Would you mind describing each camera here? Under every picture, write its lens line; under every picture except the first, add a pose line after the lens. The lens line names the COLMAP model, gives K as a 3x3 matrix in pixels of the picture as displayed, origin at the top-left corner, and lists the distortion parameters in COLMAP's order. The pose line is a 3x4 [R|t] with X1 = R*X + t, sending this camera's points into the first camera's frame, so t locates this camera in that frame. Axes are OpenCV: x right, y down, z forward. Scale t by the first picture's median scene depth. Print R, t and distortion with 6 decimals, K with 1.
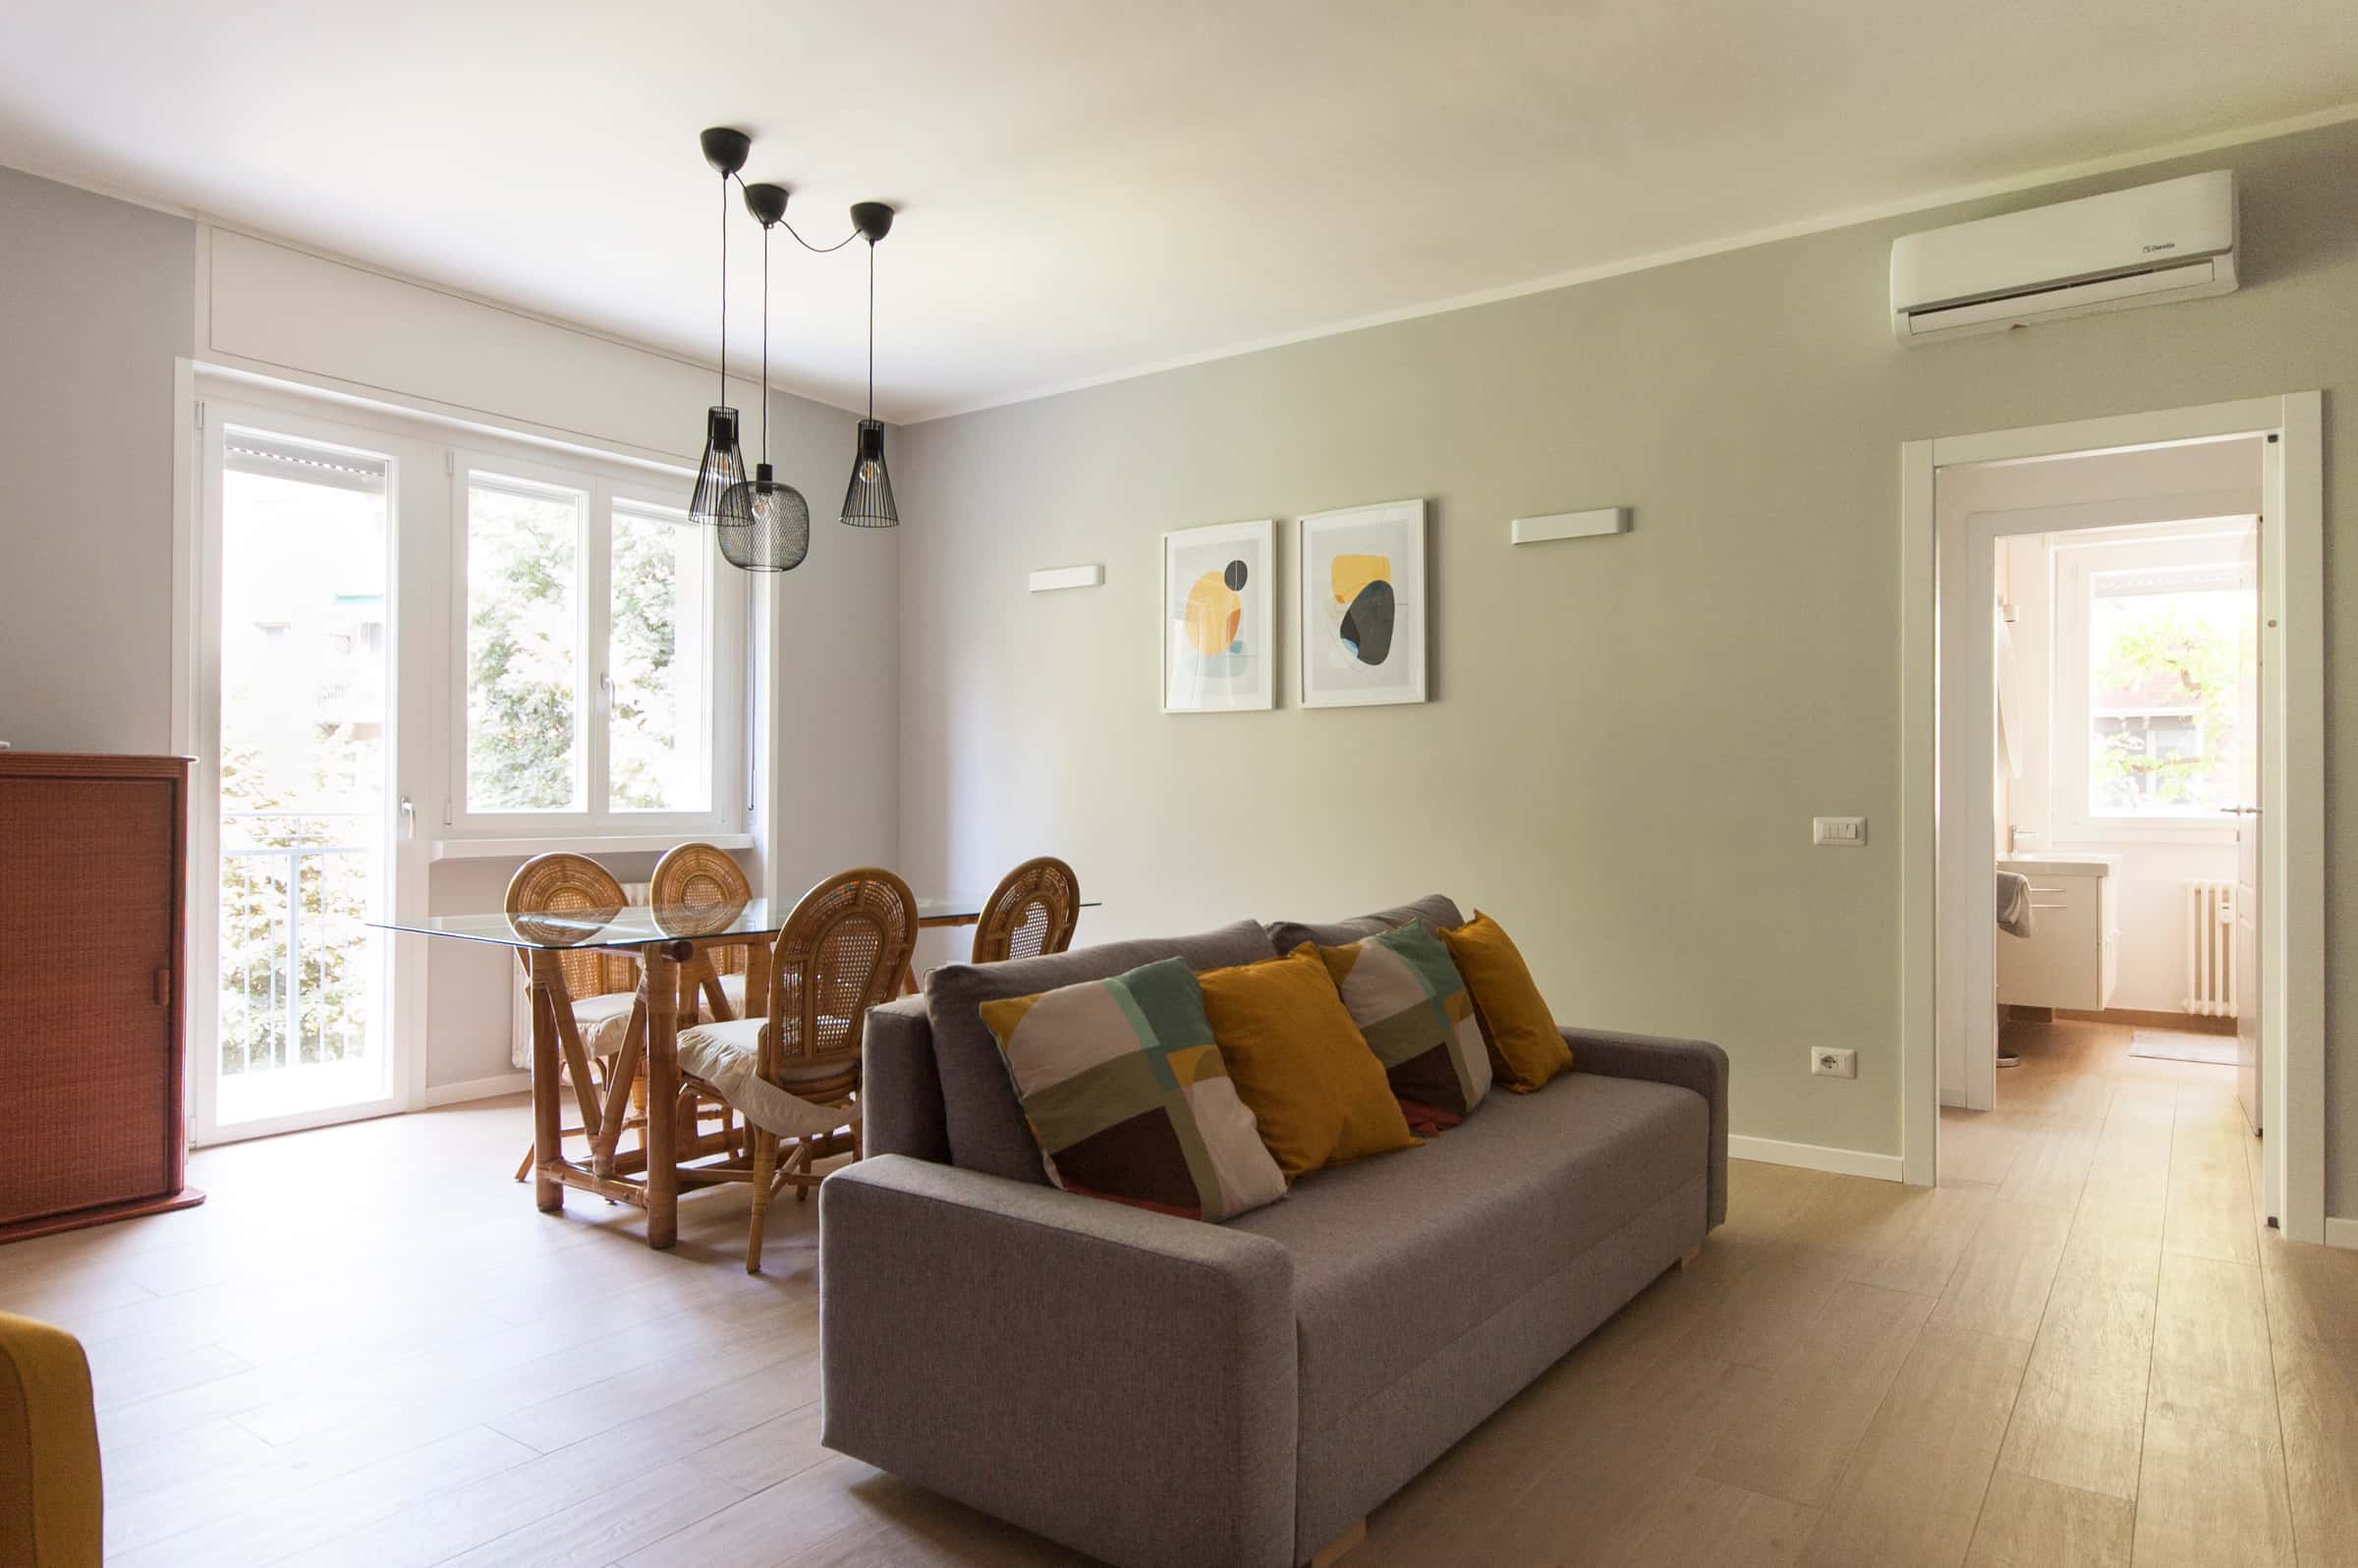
lens RADIAL K [[1427.8, 0, 1160.7], [0, 1427.8, 762.5], [0, 0, 1]] dist [0.000353, 0.001603]
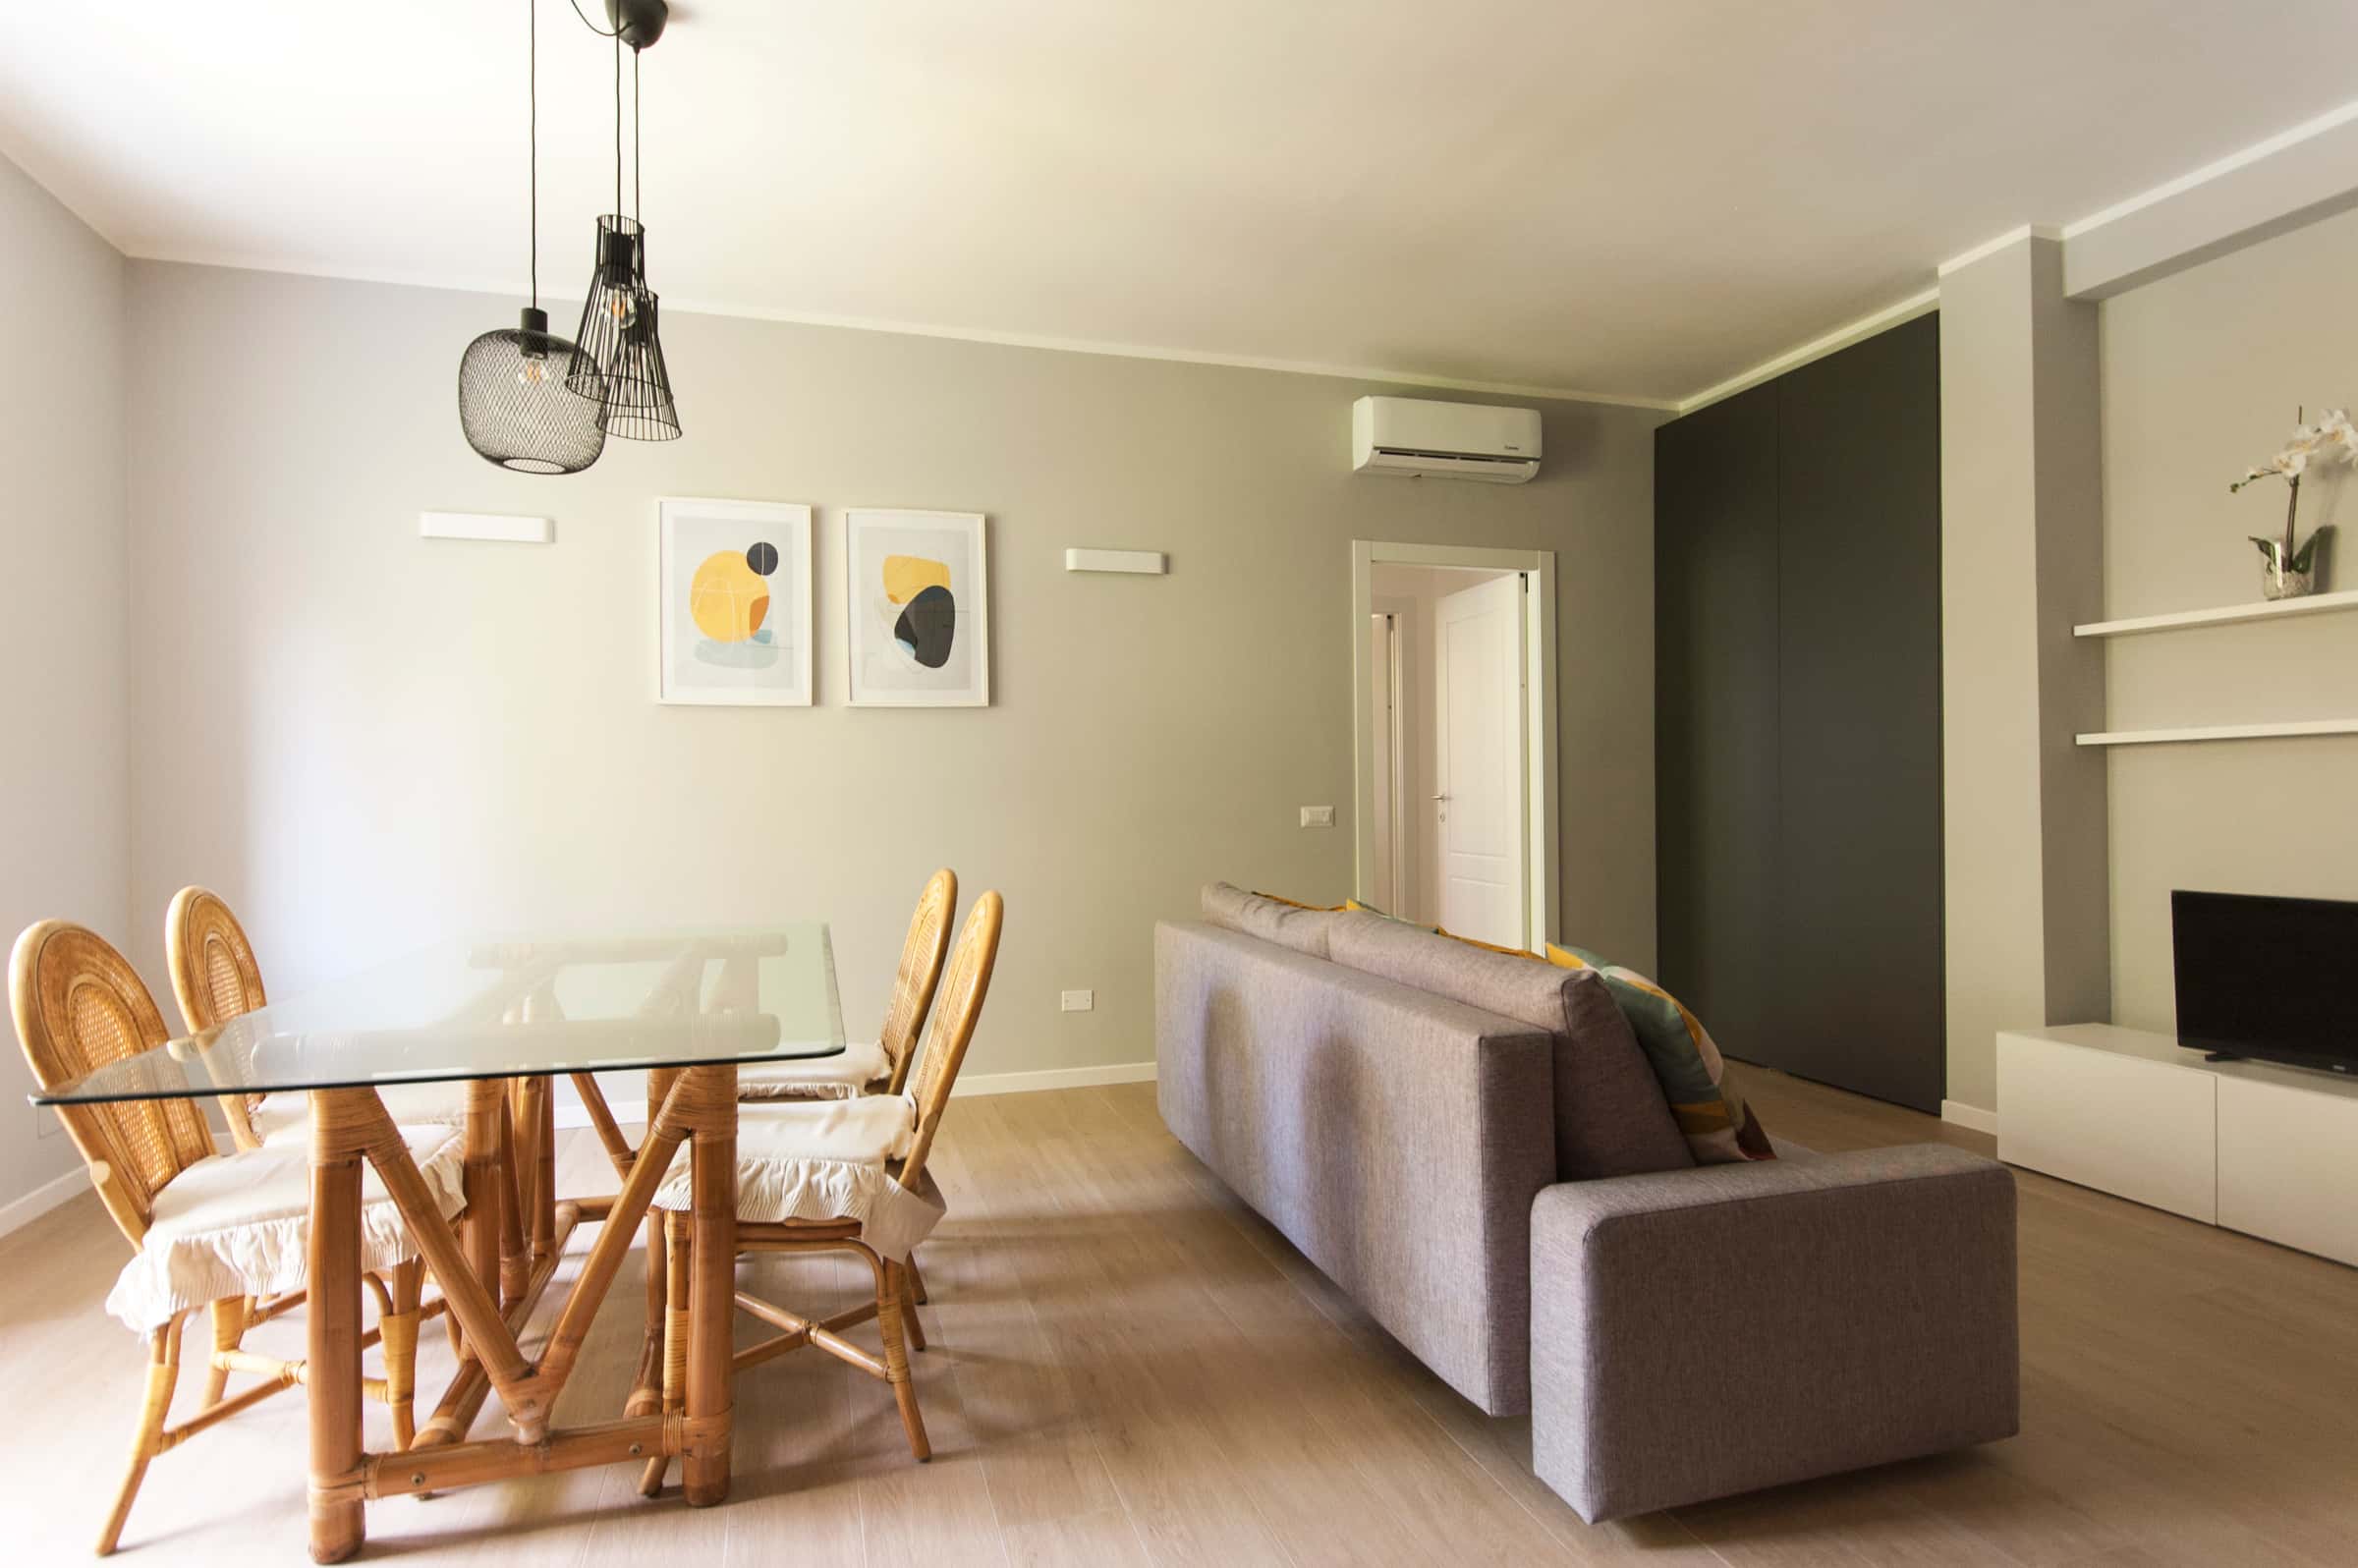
lens RADIAL K [[1222.6, 0, 1161.7], [0, 1222.6, 772.0], [0, 0, 1]] dist [0.004774, 0.000043]
pose [[0.607081, 0.004534, 0.794627, -0.536116], [-0.007587, 0.999971, 0.000090, 0.006281], [-0.794604, -0.006084, 0.607098, 0.402264]]
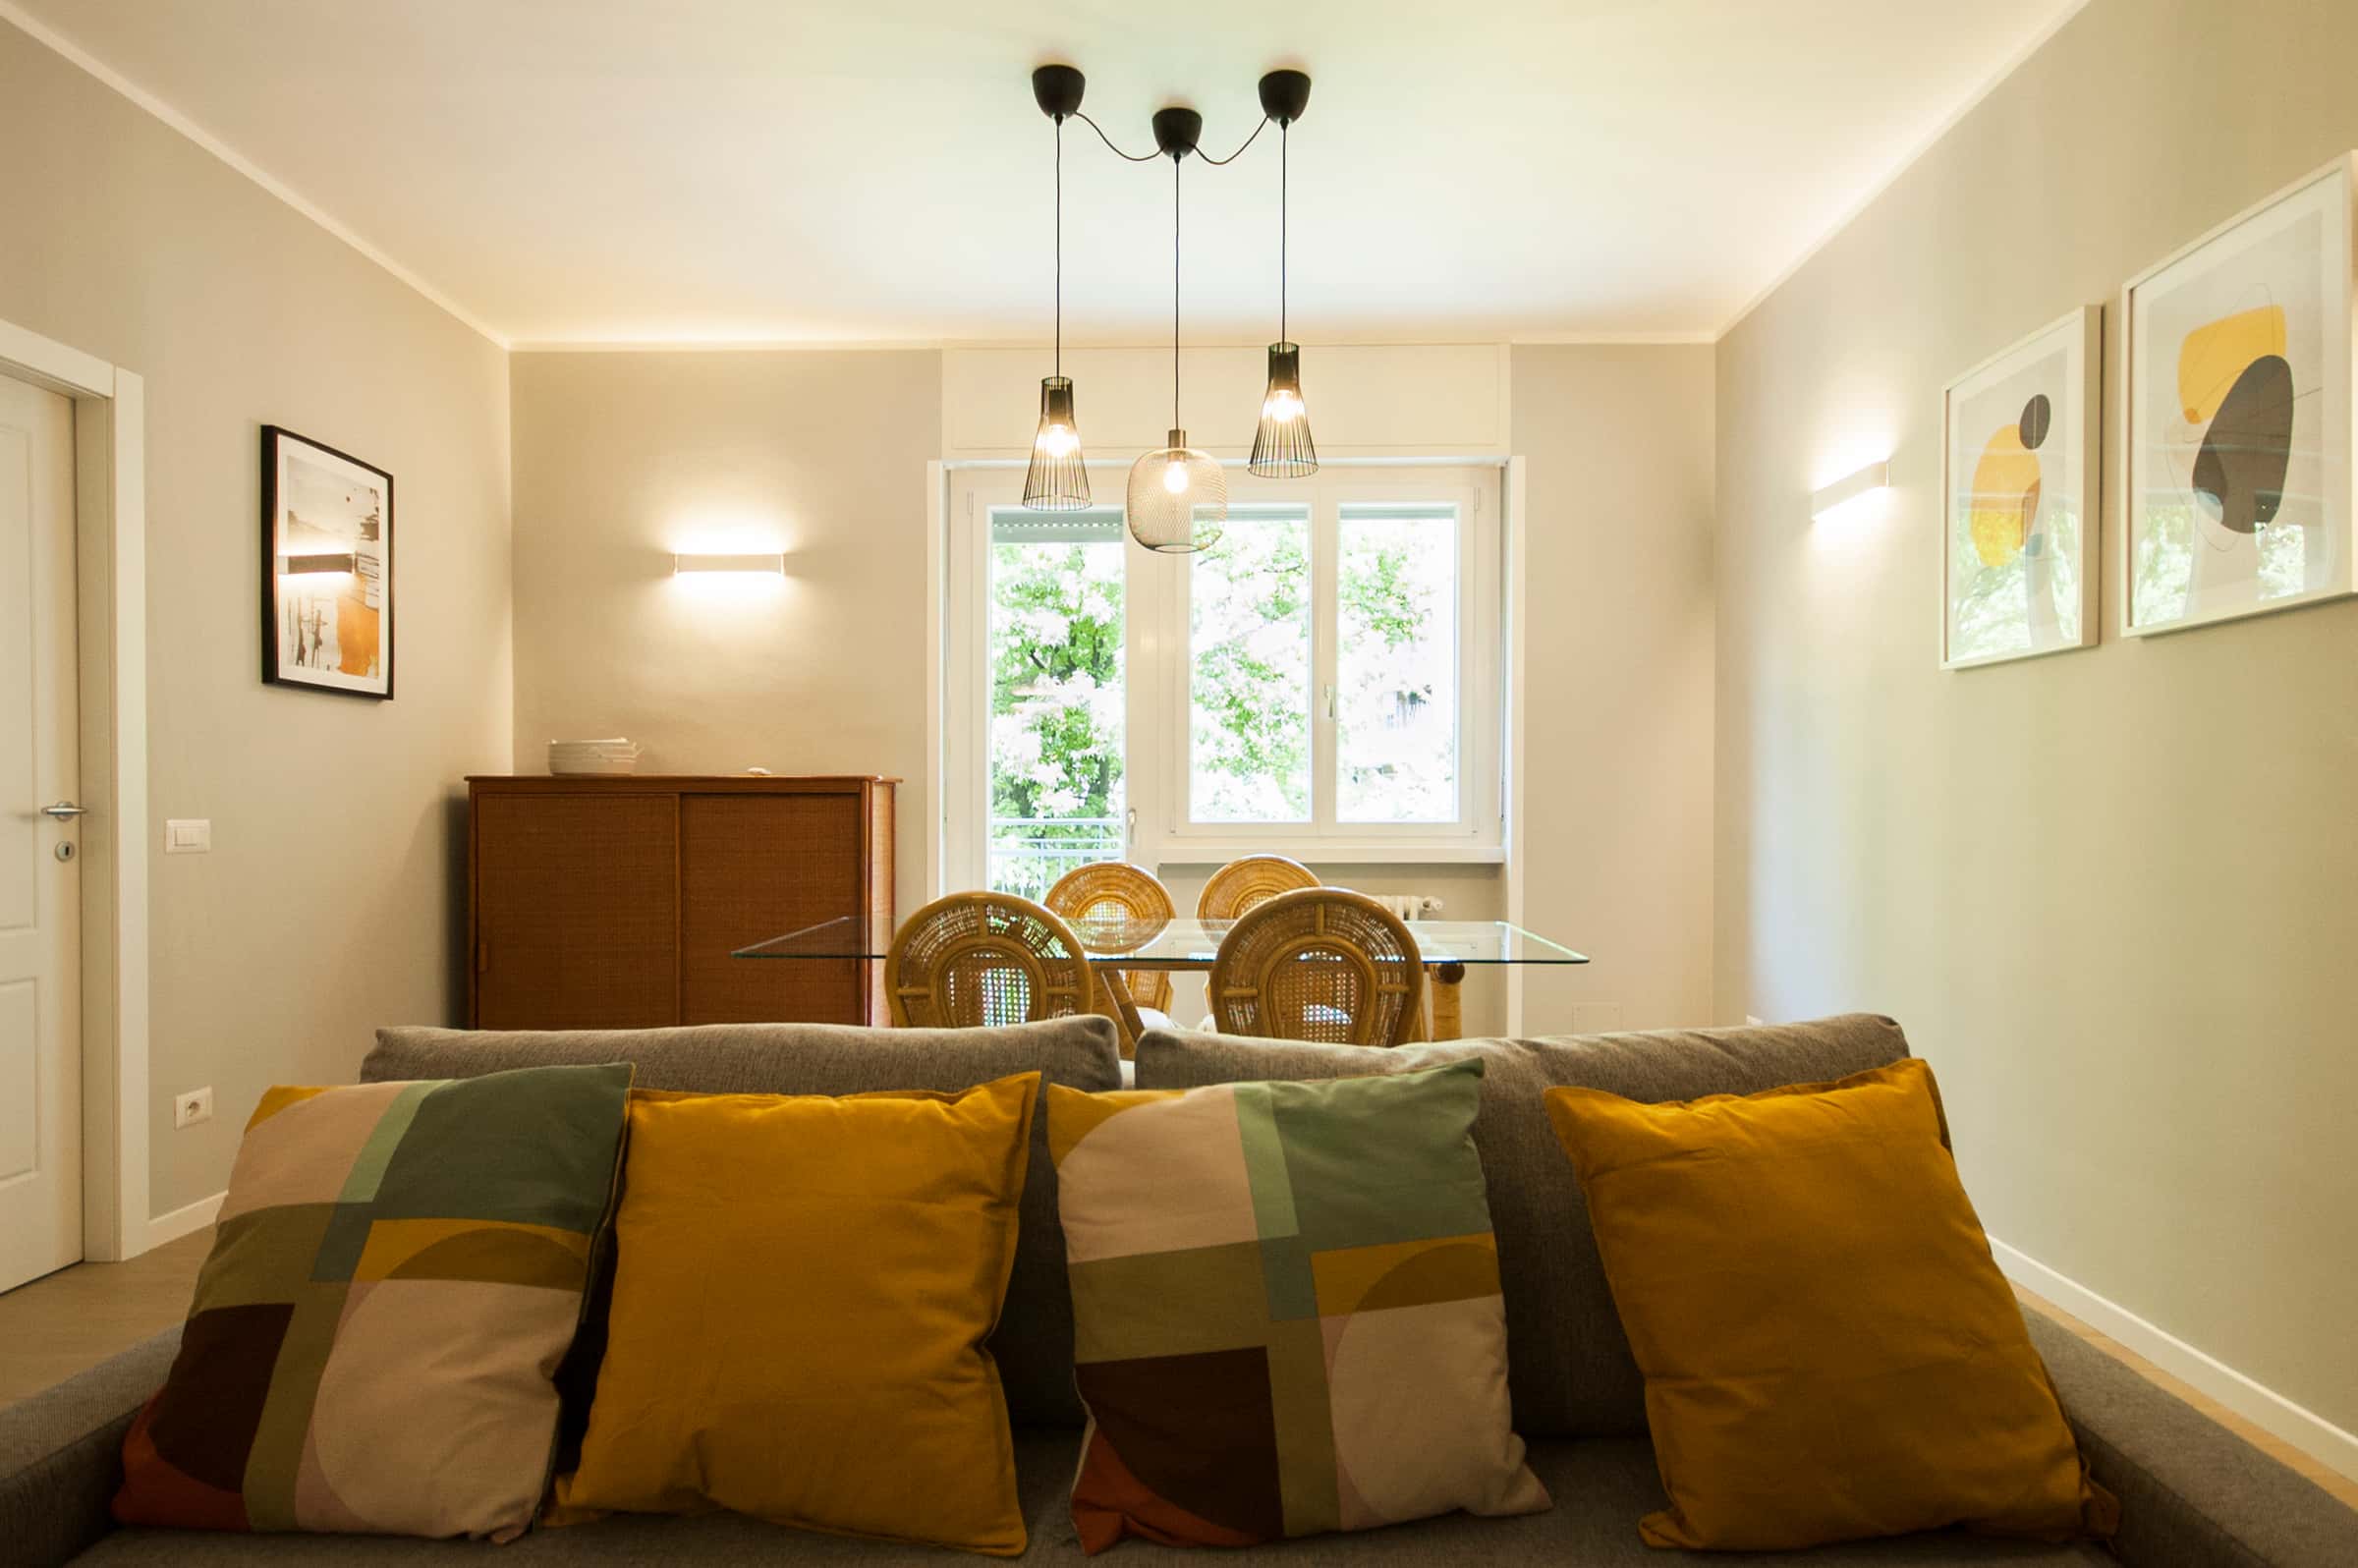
lens RADIAL K [[1272.5, 0, 1172.1], [0, 1272.5, 798.5], [0, 0, 1]] dist [0.010816, 0.000539]
pose [[0.577098, -0.008949, -0.816626, 0.353520], [0.023441, 0.999709, 0.005610, 0.015187], [0.816339, -0.022380, 0.577140, 0.521208]]
